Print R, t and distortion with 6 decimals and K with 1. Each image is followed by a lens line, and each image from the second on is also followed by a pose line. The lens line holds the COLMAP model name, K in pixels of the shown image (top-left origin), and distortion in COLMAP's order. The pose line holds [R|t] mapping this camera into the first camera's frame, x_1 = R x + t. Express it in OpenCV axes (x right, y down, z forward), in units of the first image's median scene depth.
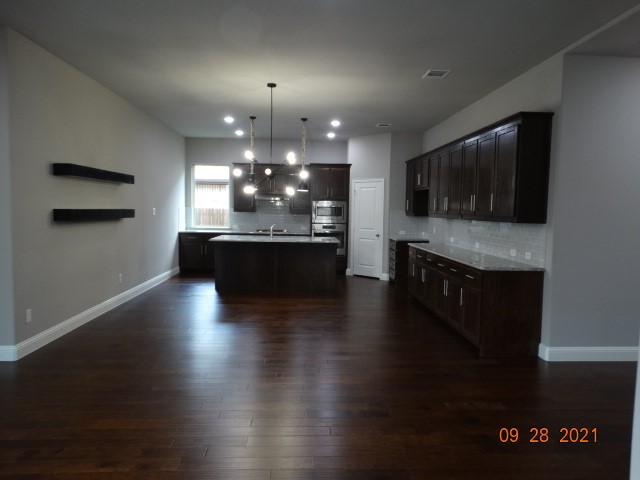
lens RADIAL K [[456.7, 0, 322.1], [0, 456.7, 239.4], [0, 0, 1]] dist [-0.005161, -0.000189]
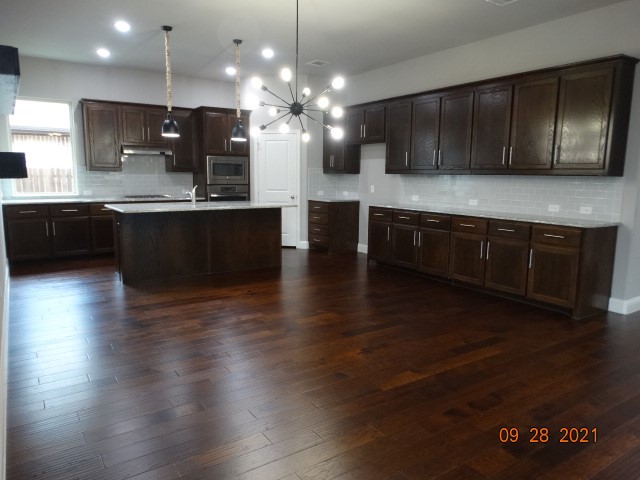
lens RADIAL K [[456.7, 0, 318.9], [0, 456.7, 243.6], [0, 0, 1]] dist [-0.005161, -0.000189]
pose [[0.853870, -0.088929, 0.512834, -0.286849], [0.040714, 0.993689, 0.104524, -0.009934], [-0.518892, -0.068370, 0.852101, 0.247119]]
